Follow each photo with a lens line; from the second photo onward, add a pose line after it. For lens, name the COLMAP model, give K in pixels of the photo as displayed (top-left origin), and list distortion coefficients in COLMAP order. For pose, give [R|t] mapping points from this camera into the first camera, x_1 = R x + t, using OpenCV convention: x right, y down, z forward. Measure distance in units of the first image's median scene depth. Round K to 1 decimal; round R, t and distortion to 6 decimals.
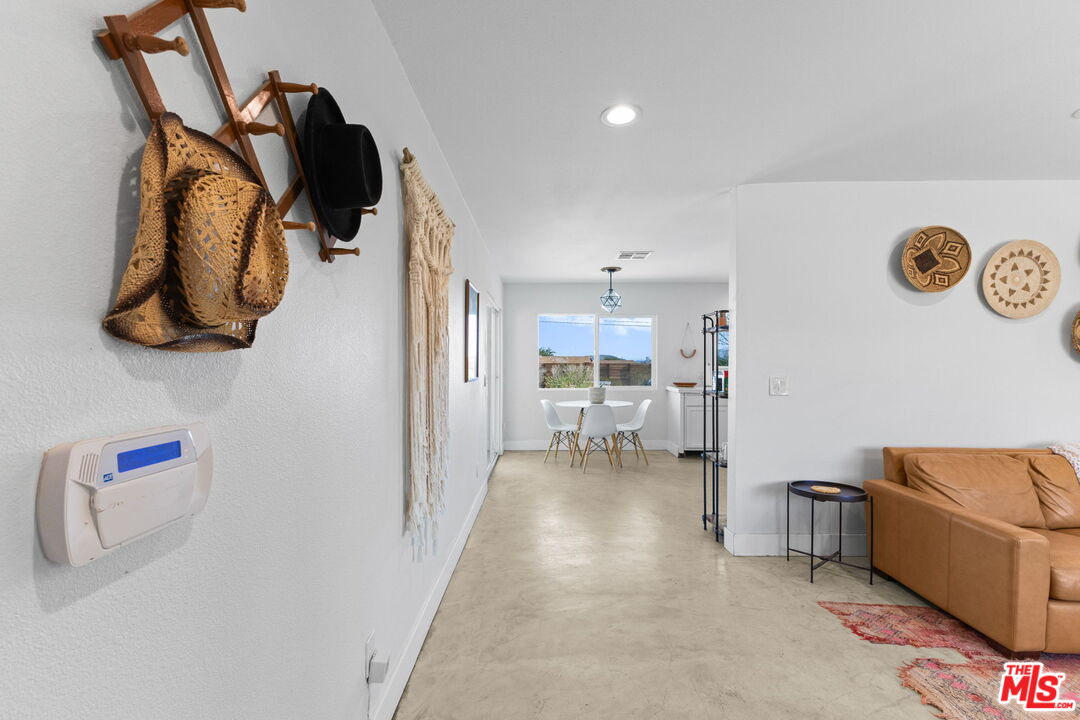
lens RADIAL K [[463.8, 0, 539.8], [0, 463.8, 362.3], [0, 0, 1]] dist [0.004202, -0.000448]
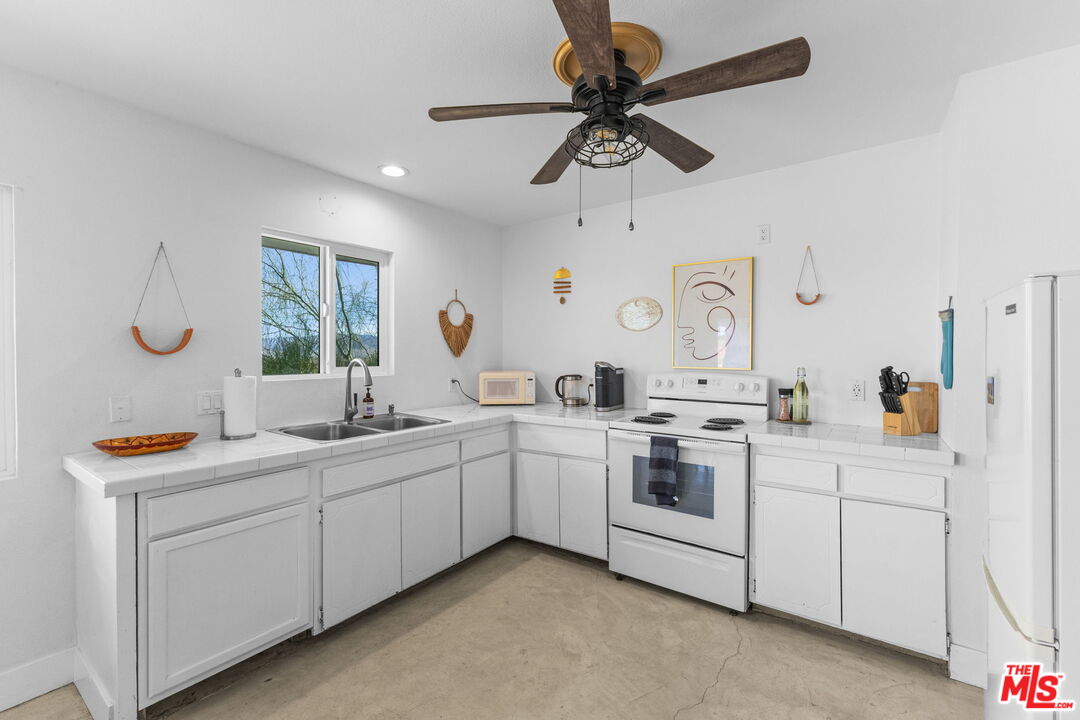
lens RADIAL K [[460.1, 0, 541.0], [0, 460.1, 357.4], [0, 0, 1]] dist [0.003022, 0.000059]
pose [[0.576932, -0.010975, 0.816718, 0.450213], [0.004679, 0.999938, 0.010132, -0.019921], [-0.816779, -0.002024, 0.576947, 1.293023]]
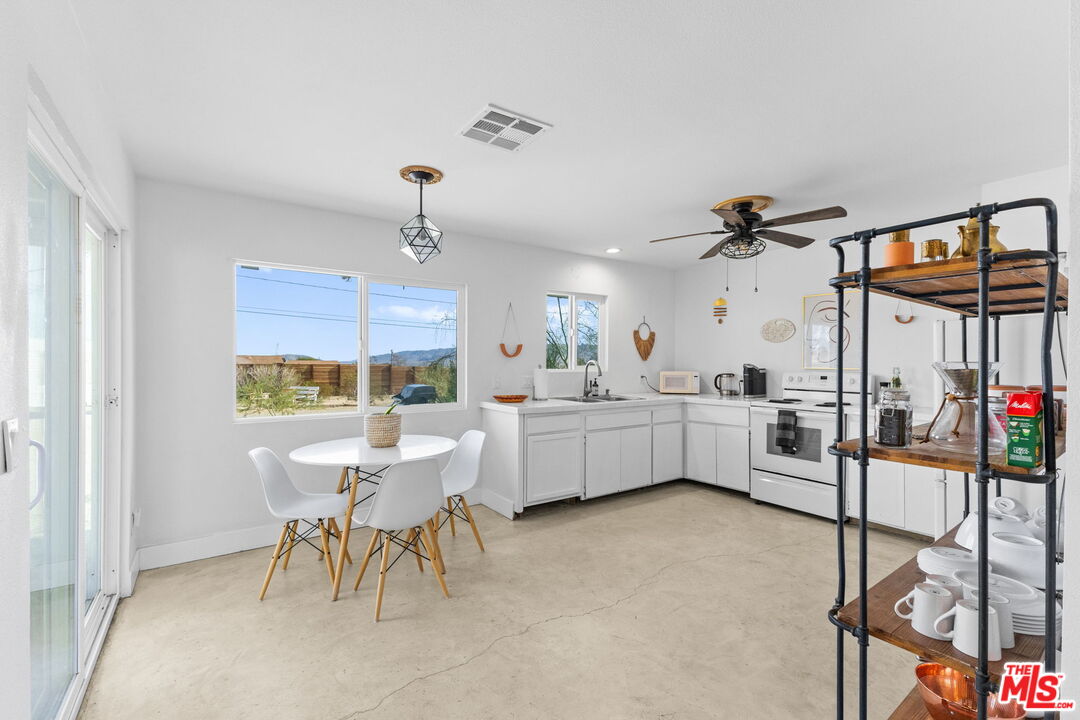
lens RADIAL K [[463.8, 0, 539.8], [0, 463.8, 362.3], [0, 0, 1]] dist [0.004202, -0.000448]
pose [[0.813087, 0.001404, 0.582141, -0.056286], [-0.000863, 0.999999, -0.001206, -0.002462], [-0.582142, 0.000478, 0.813087, 0.947057]]
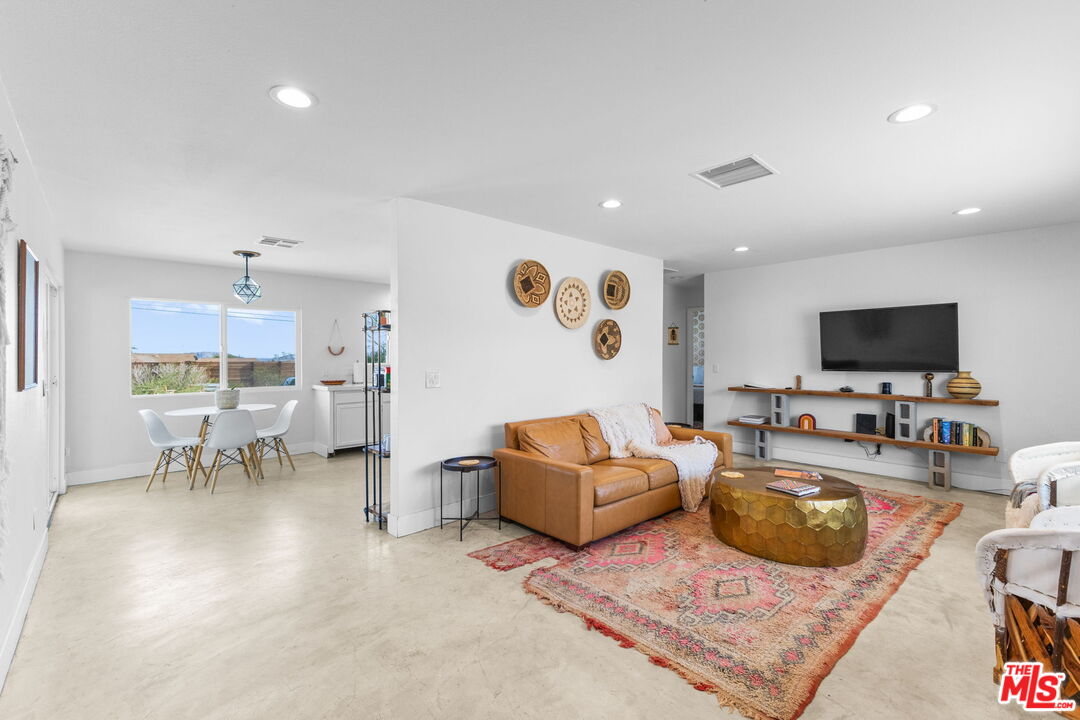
lens RADIAL K [[460.1, 0, 541.0], [0, 460.1, 357.4], [0, 0, 1]] dist [0.003022, 0.000059]
pose [[0.727215, -0.004255, 0.686396, -0.072260], [0.007447, 0.999971, -0.001692, -0.000078], [-0.686369, 0.006342, 0.727226, -0.014343]]
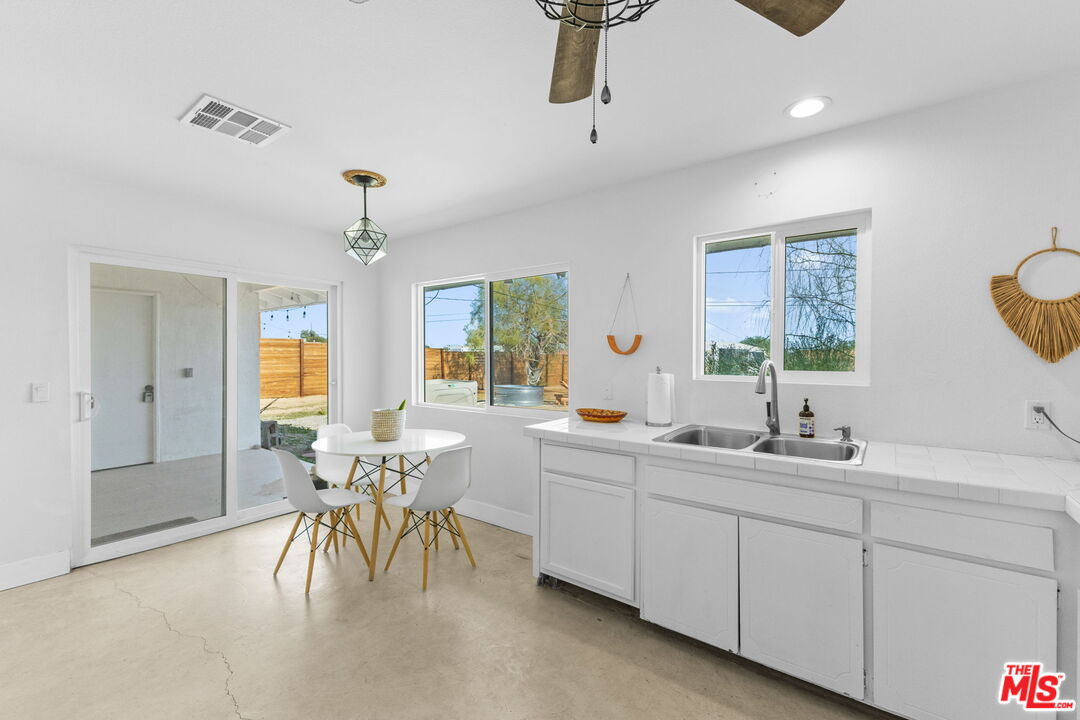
lens RADIAL K [[460.1, 0, 541.0], [0, 460.1, 357.4], [0, 0, 1]] dist [0.003022, 0.000059]
pose [[0.803039, 0.003922, -0.595914, 1.090424], [-0.001882, 0.999990, 0.004046, -0.017357], [0.595924, -0.002127, 0.803038, 1.283292]]
